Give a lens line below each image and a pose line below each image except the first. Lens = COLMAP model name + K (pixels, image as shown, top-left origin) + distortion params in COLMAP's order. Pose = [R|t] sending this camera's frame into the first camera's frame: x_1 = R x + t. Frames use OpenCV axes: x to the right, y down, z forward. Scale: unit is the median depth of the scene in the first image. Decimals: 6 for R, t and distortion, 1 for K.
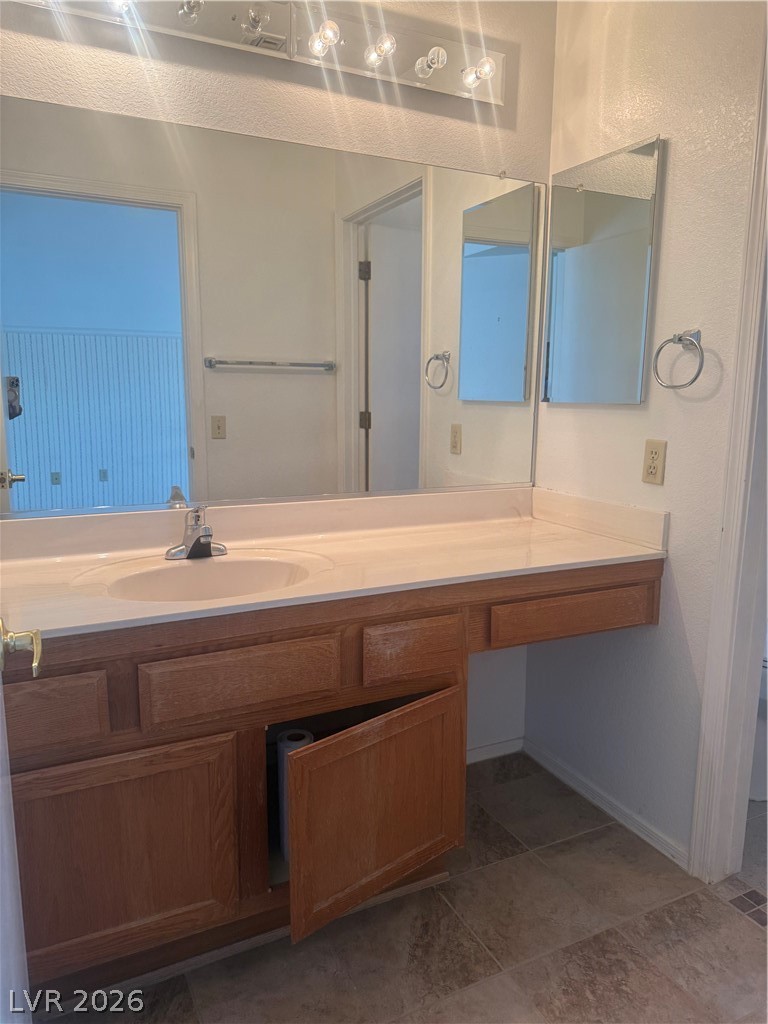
lens RADIAL K [[726.1, 0, 378.8], [0, 726.1, 513.4], [0, 0, 1]] dist [0.040397, -0.052368]
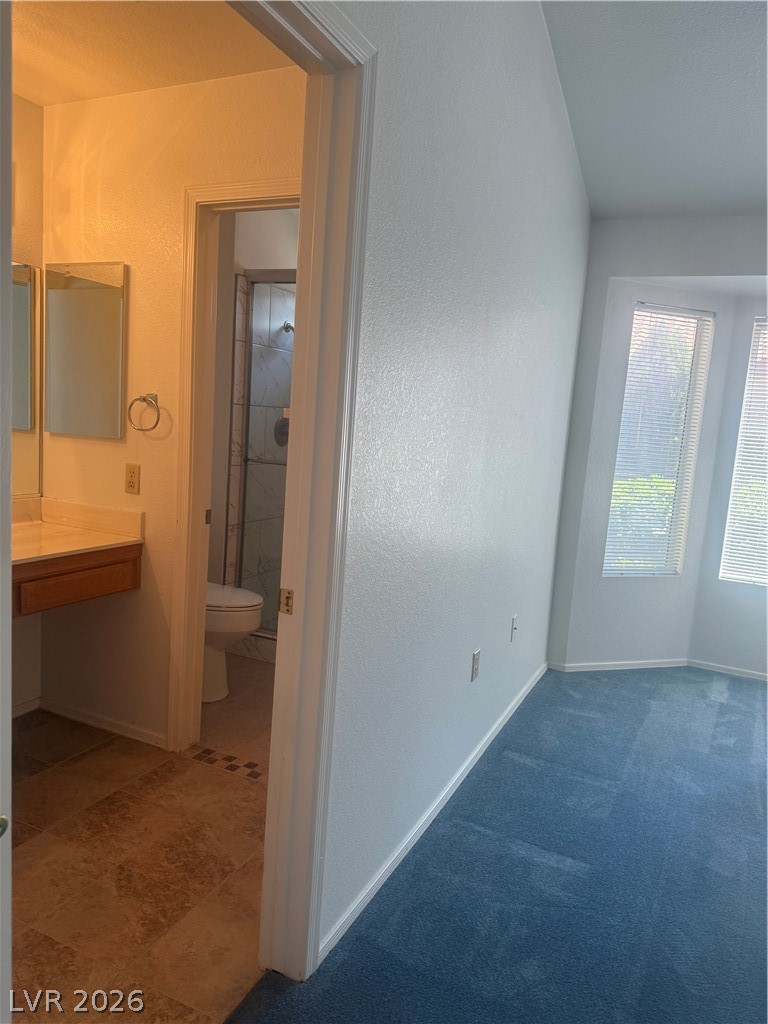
lens RADIAL K [[726.1, 0, 378.8], [0, 726.1, 513.4], [0, 0, 1]] dist [0.040397, -0.052368]
pose [[0.780234, -0.040845, 0.624153, -0.158297], [0.045046, 0.998944, 0.009060, 0.009026], [-0.623864, 0.021047, 0.781250, -0.465381]]
